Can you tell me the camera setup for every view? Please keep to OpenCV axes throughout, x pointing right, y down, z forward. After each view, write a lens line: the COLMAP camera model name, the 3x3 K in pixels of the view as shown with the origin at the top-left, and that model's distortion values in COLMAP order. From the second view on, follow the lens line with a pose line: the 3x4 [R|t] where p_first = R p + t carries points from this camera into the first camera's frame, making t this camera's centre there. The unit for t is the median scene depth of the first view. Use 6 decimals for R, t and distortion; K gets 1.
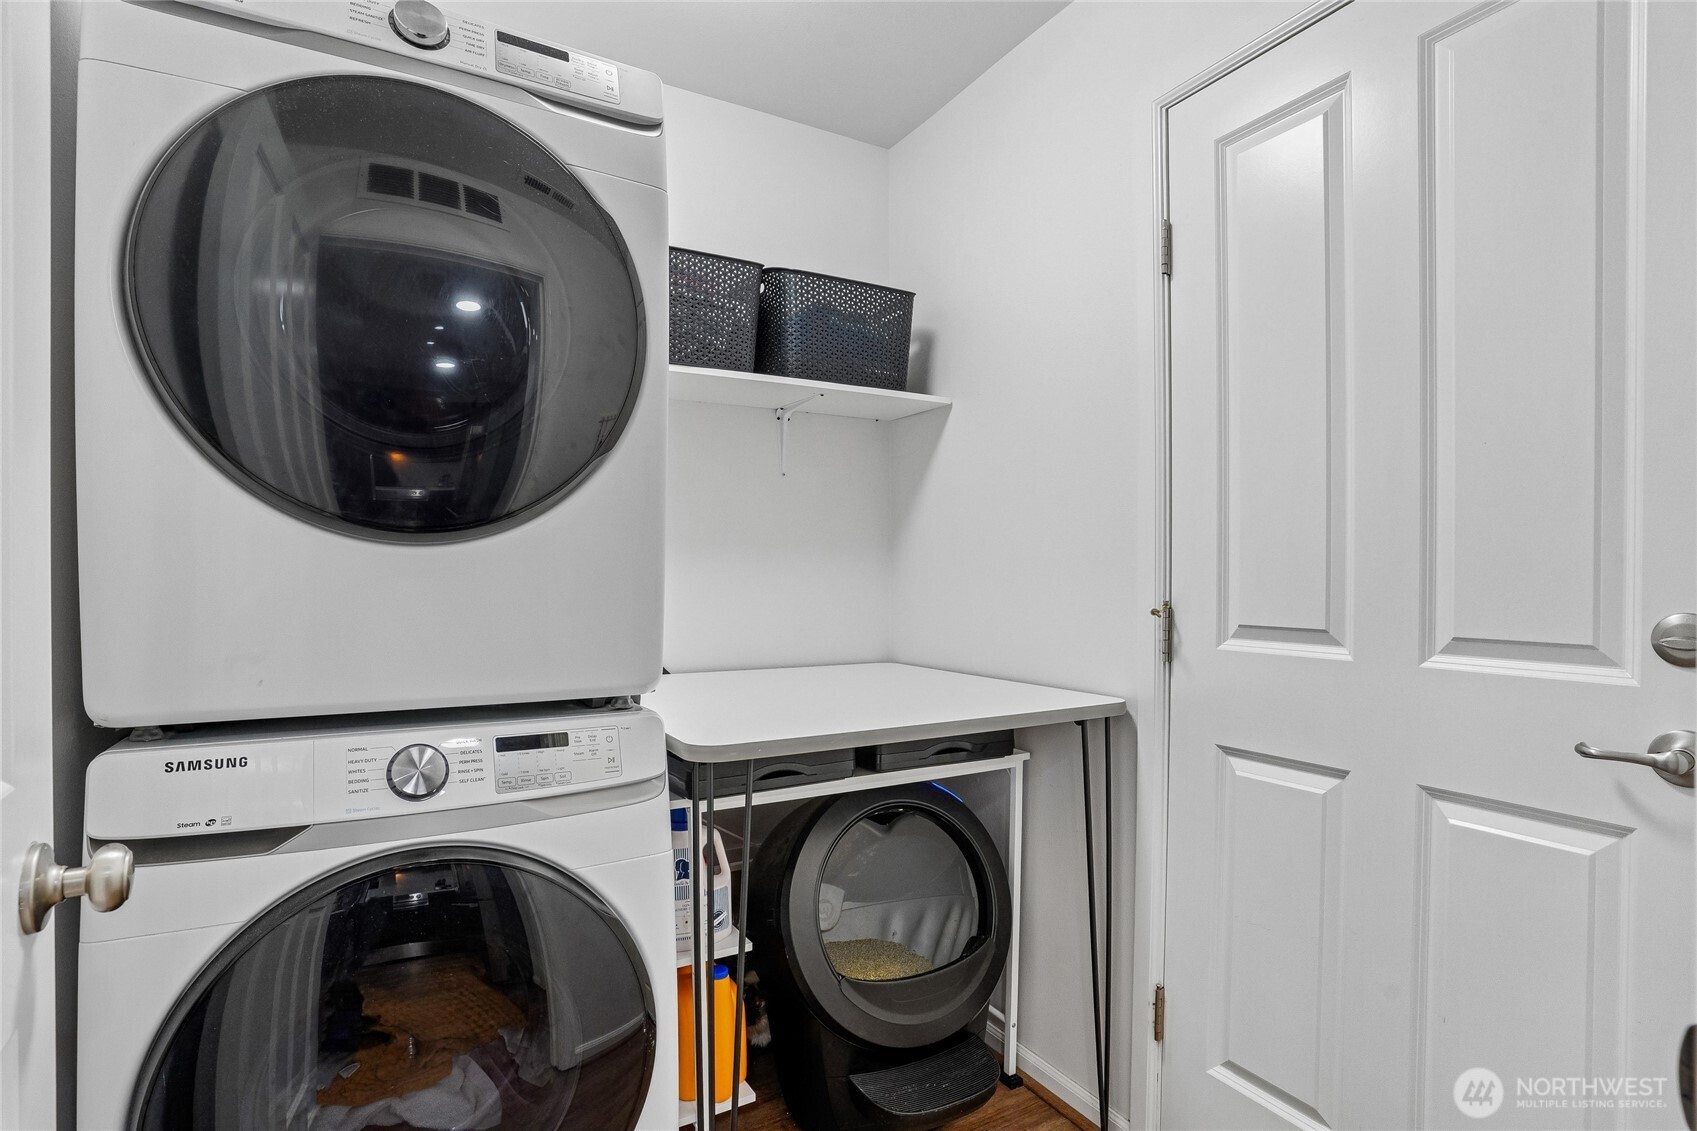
lens RADIAL K [[835.8, 0, 841.3], [0, 835.8, 580.6], [0, 0, 1]] dist [-0.081597, 0.032502]
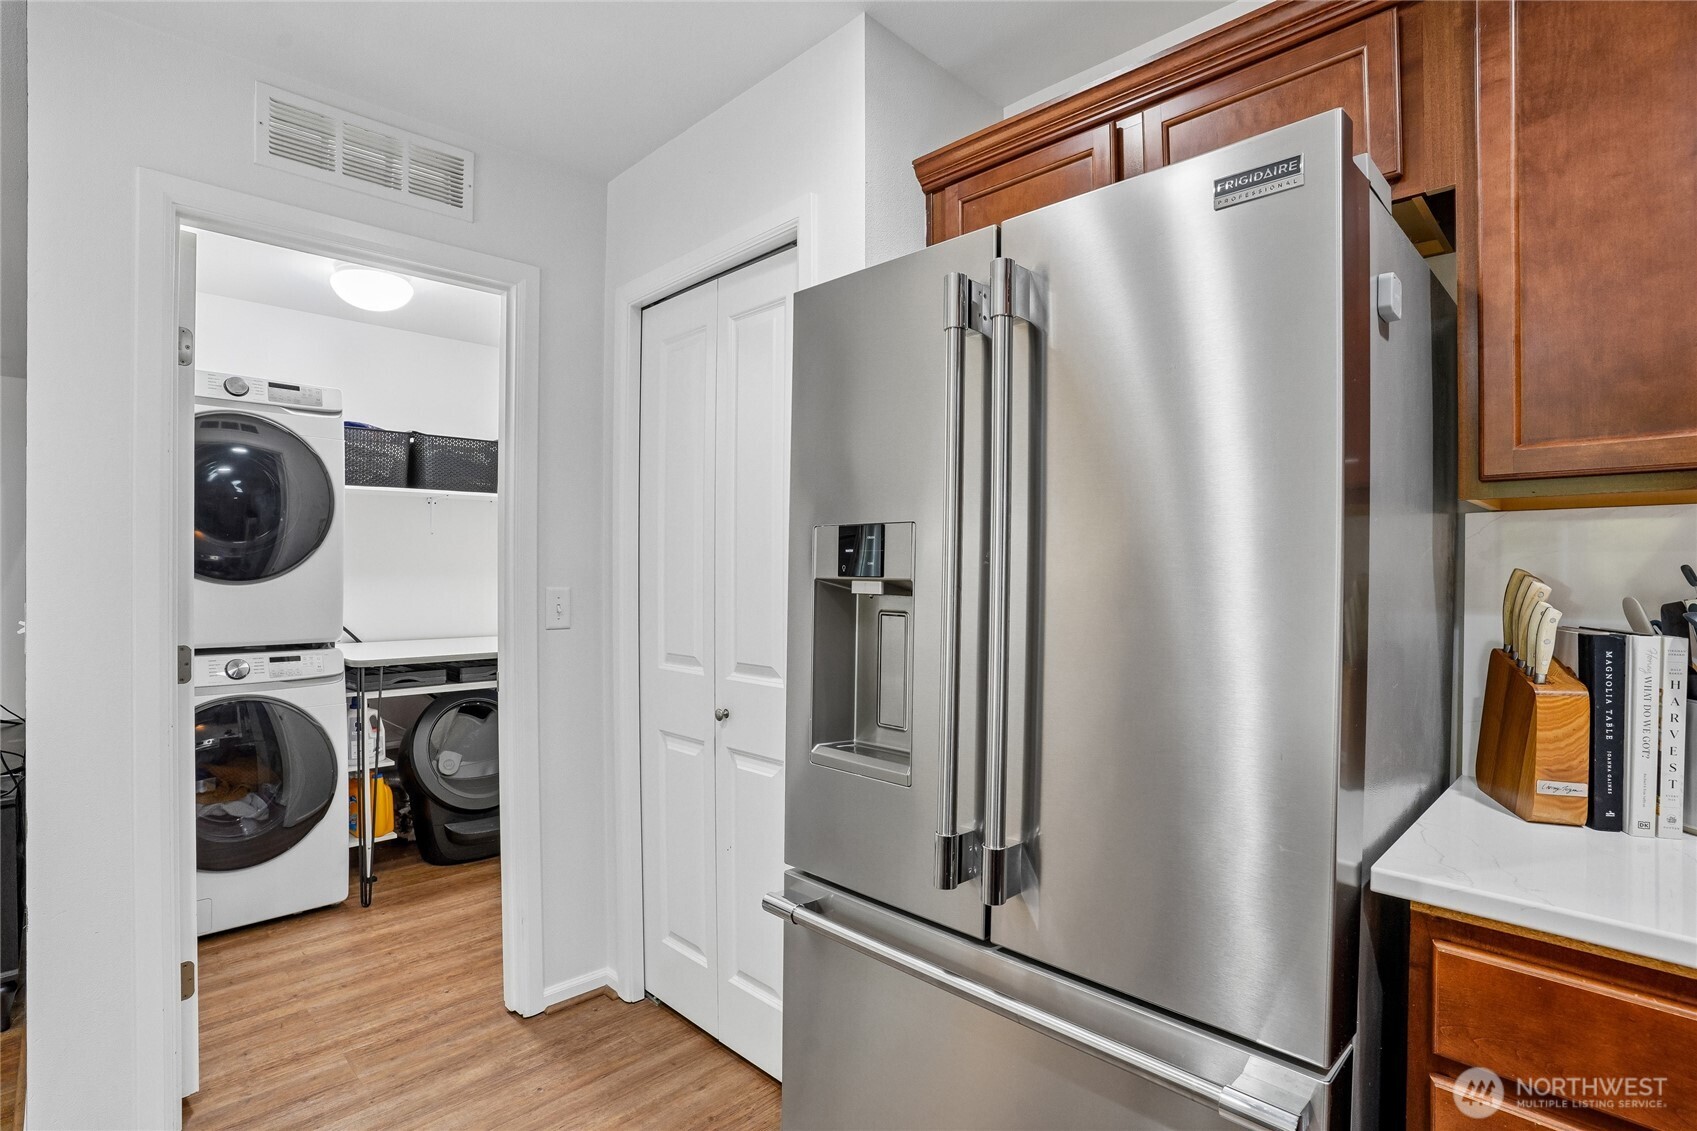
lens RADIAL K [[835.8, 0, 850.2], [0, 835.8, 572.2], [0, 0, 1]] dist [-0.081597, 0.032502]
pose [[0.964807, 0.000703, 0.262957, 0.596631], [0.000445, 0.999991, -0.004304, -0.056914], [-0.262958, 0.004269, 0.964798, -1.708015]]
